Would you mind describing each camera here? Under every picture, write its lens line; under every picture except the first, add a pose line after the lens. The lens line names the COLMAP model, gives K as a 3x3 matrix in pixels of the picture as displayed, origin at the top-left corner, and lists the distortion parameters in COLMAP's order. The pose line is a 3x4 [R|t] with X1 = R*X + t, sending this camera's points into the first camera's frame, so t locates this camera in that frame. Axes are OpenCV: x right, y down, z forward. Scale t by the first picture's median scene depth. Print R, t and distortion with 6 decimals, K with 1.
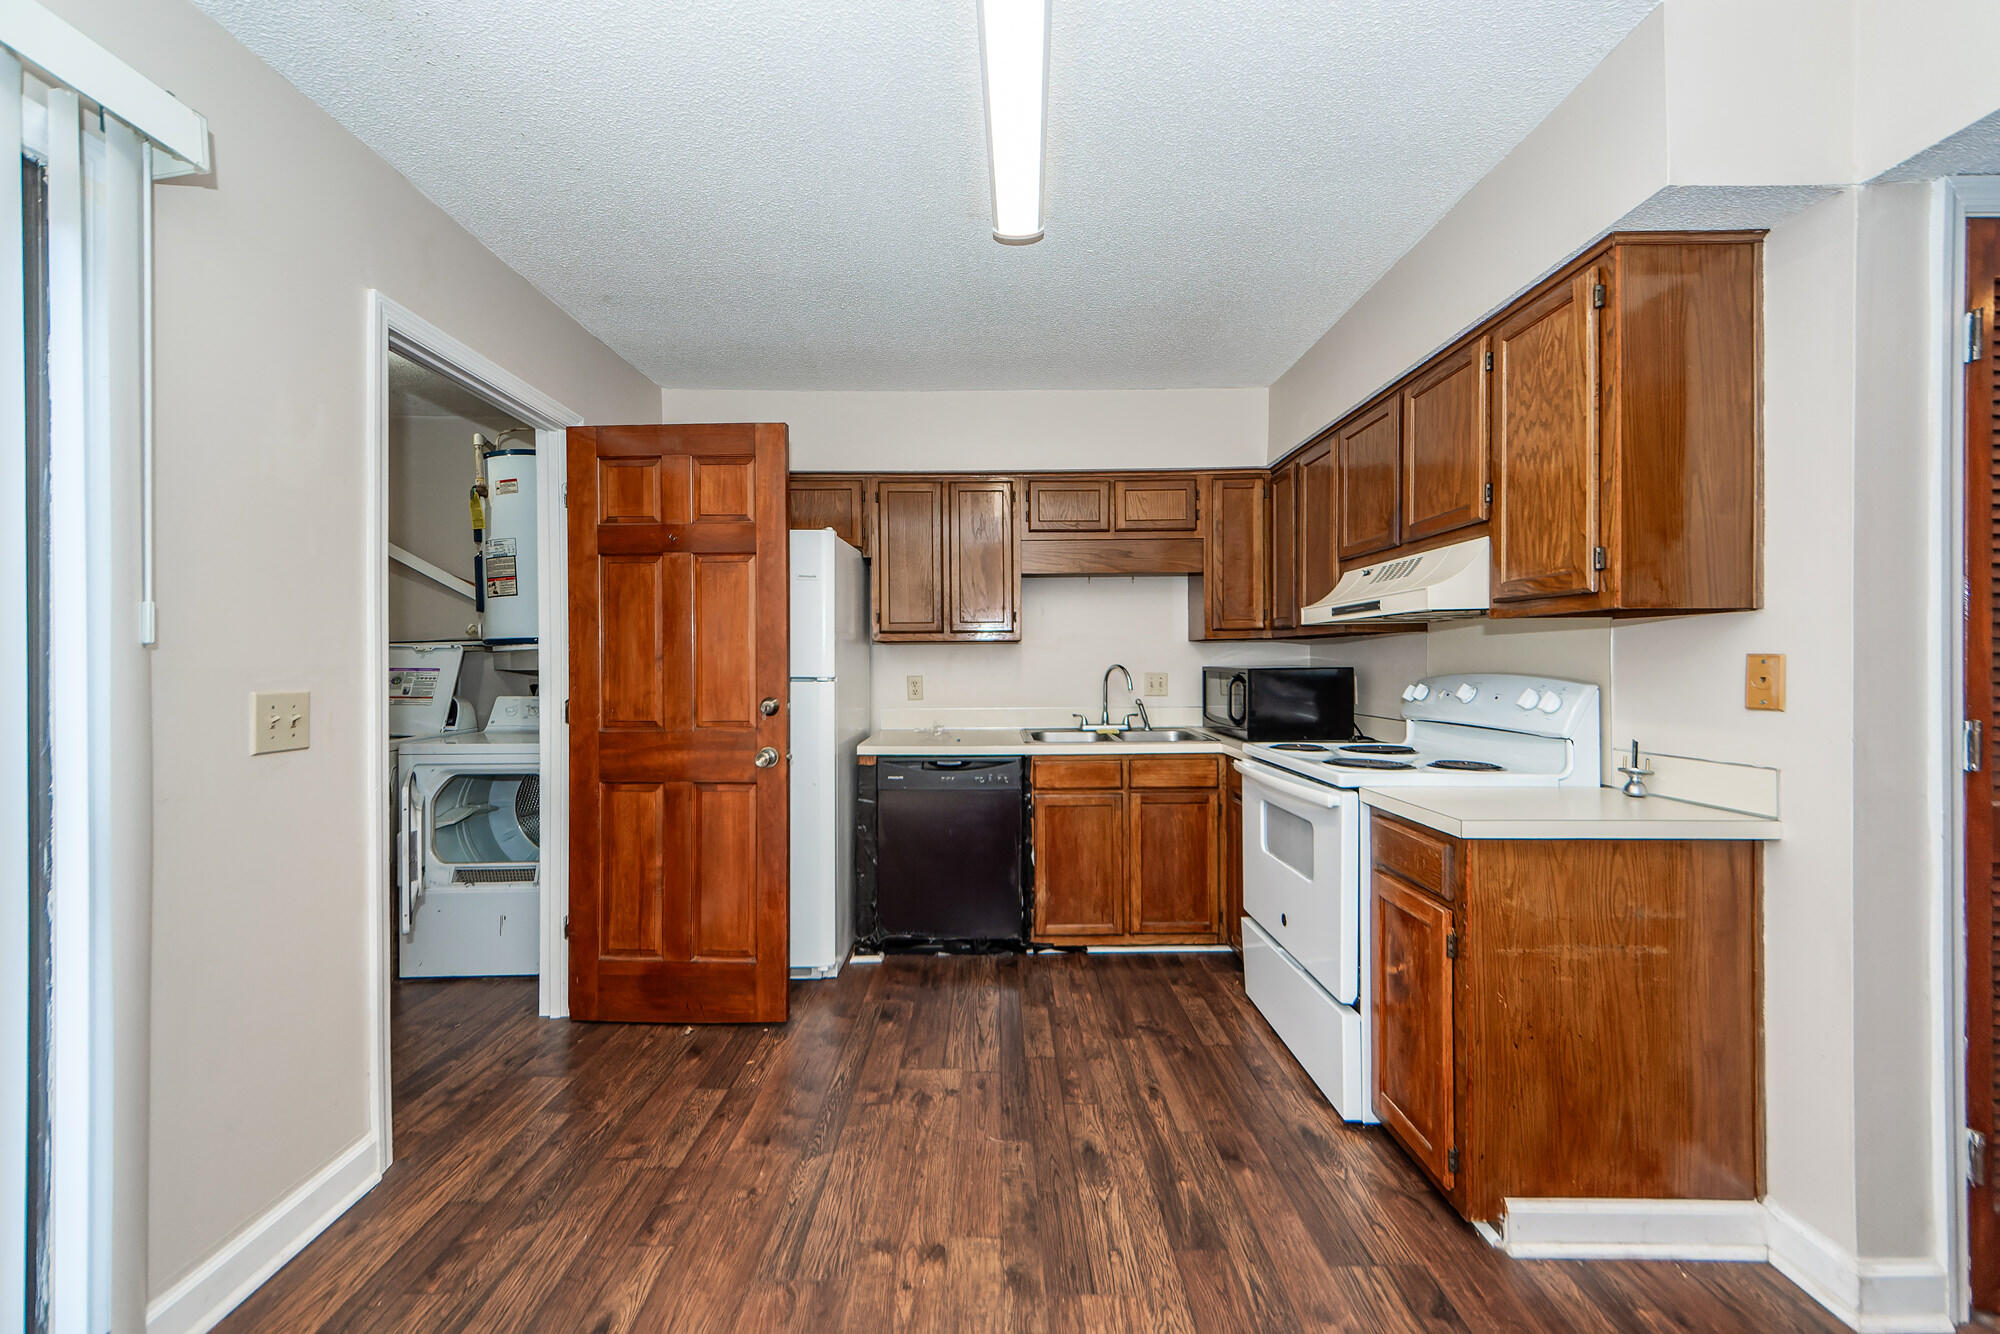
lens RADIAL K [[743.8, 0, 992.7], [0, 743.8, 665.3], [0, 0, 1]] dist [0.026958, -0.006039]
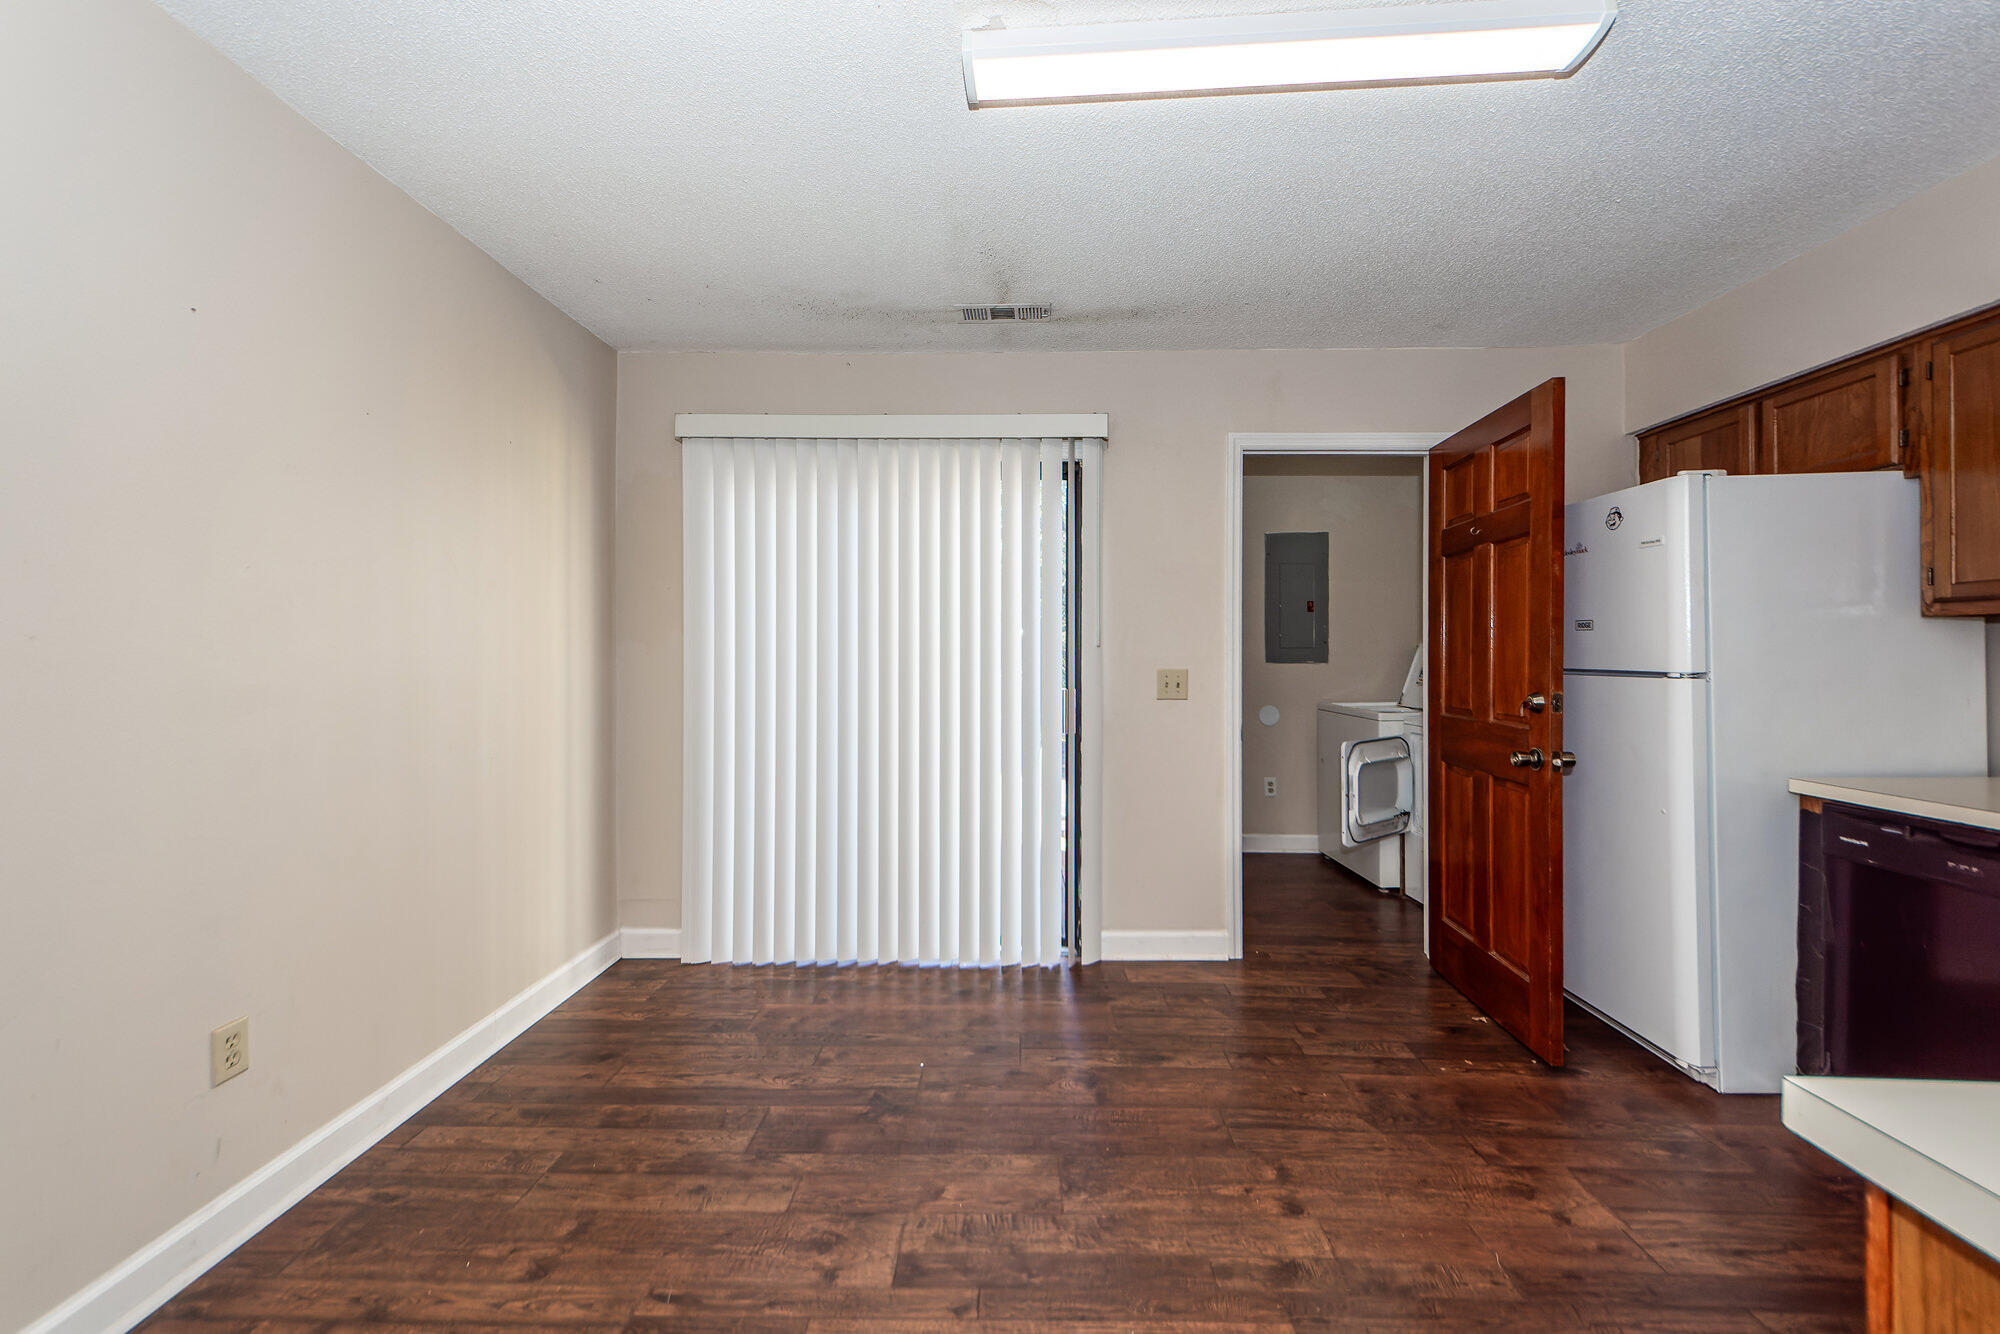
lens RADIAL K [[743.8, 0, 1004.2], [0, 743.8, 658.1], [0, 0, 1]] dist [0.026958, -0.006039]
pose [[-0.018751, 0.005790, -0.999807, 0.600748], [-0.005051, 0.999970, 0.005886, 0.000099], [0.999811, 0.005160, -0.018721, 0.369985]]
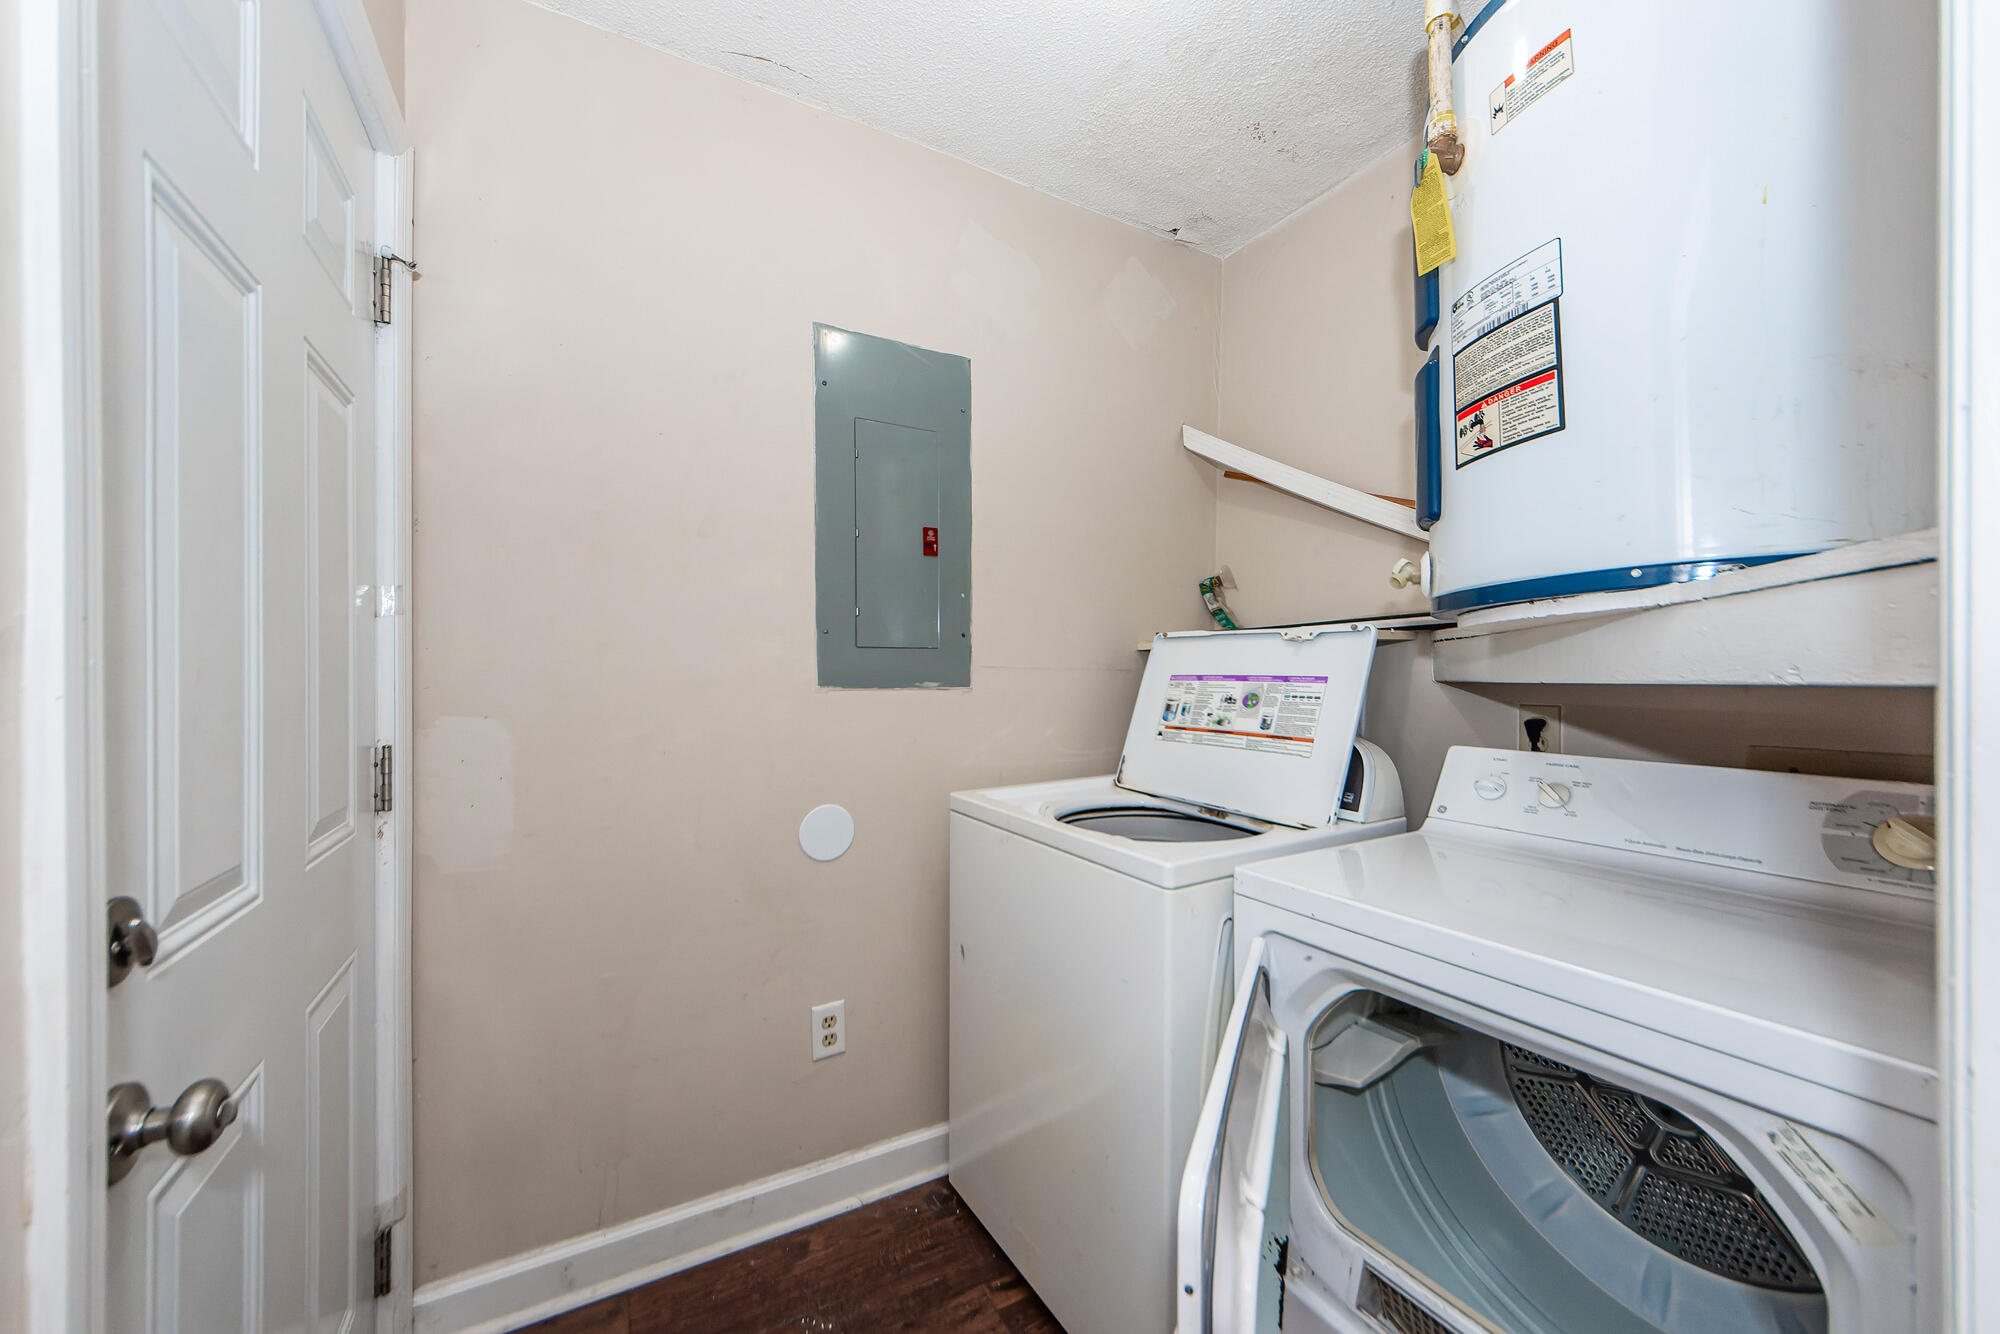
lens RADIAL K [[743.8, 0, 956.2], [0, 743.8, 668.1], [0, 0, 1]] dist [0.026958, -0.006039]
pose [[0.451960, 0.001826, -0.892036, -0.563476], [-0.010874, 0.999935, -0.003462, 0.003668], [0.891972, 0.011265, 0.451950, 0.775577]]
